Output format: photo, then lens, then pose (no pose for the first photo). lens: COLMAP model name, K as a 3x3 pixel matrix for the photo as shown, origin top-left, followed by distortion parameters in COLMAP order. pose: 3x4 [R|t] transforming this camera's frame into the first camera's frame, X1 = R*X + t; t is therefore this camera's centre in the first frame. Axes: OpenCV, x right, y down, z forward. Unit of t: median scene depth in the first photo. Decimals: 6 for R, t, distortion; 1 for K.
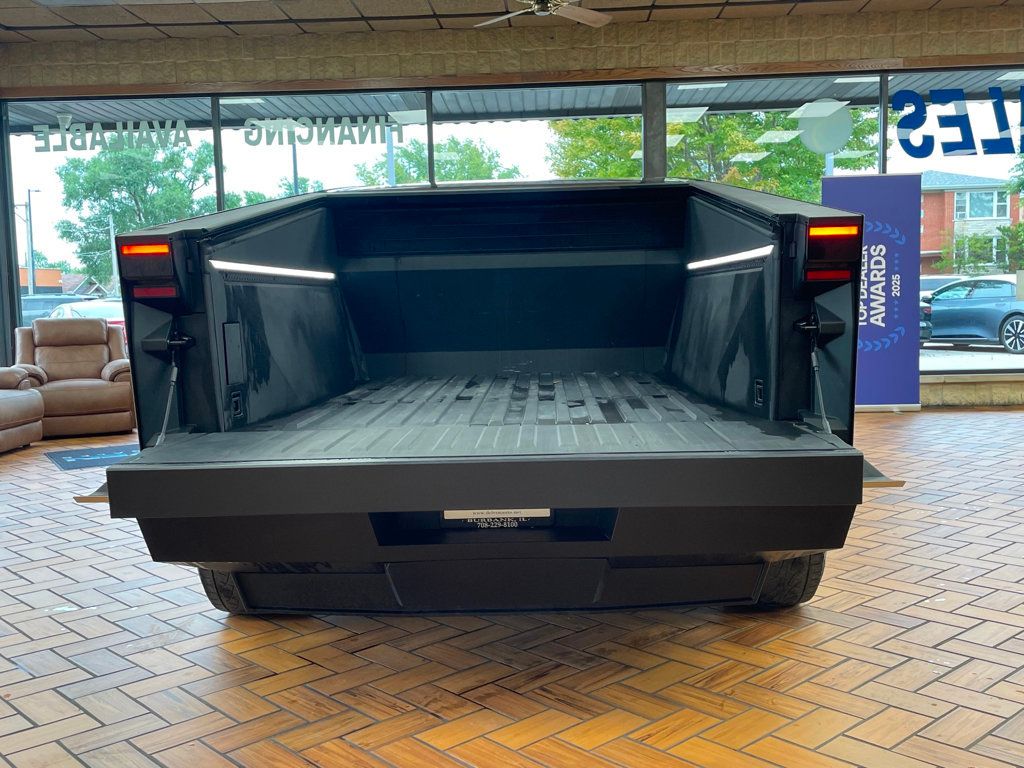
lens RADIAL K [[1041.0, 0, 517.0], [0, 1041.0, 383.9], [0, 0, 1]] dist [0.008341, 0.002216]
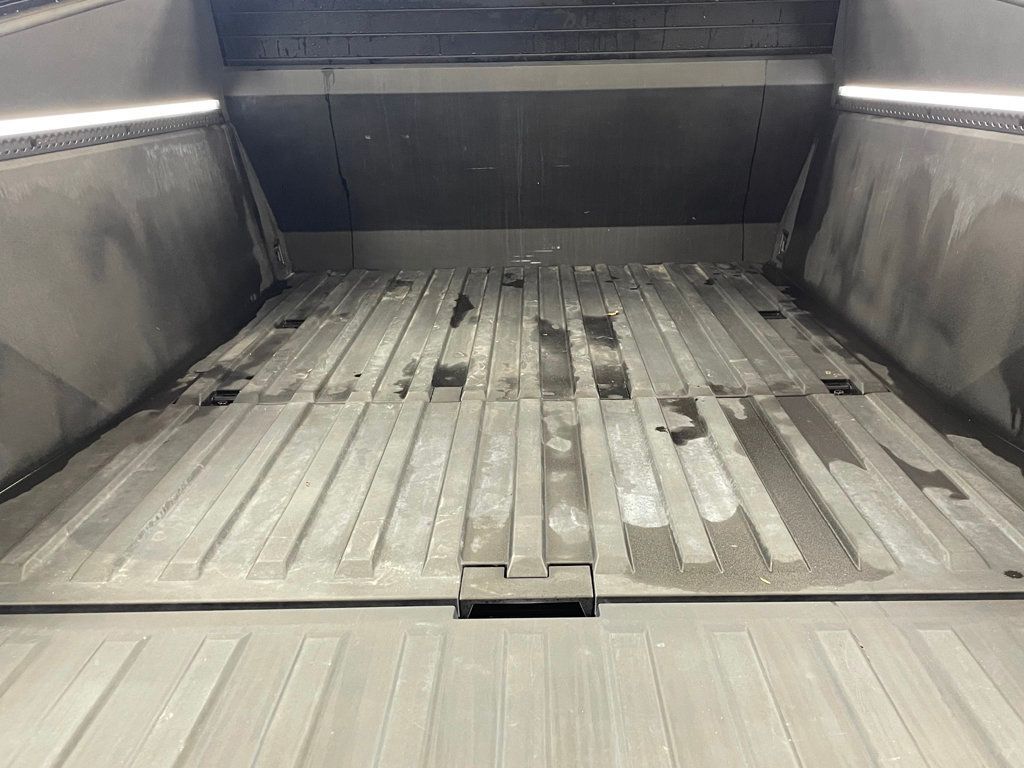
lens RADIAL K [[1041.0, 0, 517.0], [0, 1041.0, 383.9], [0, 0, 1]] dist [0.008341, 0.002216]
pose [[0.999872, -0.002225, 0.015827, -0.021076], [-0.001144, 0.977752, 0.209759, -0.074846], [-0.015941, -0.209751, 0.977625, 0.413433]]
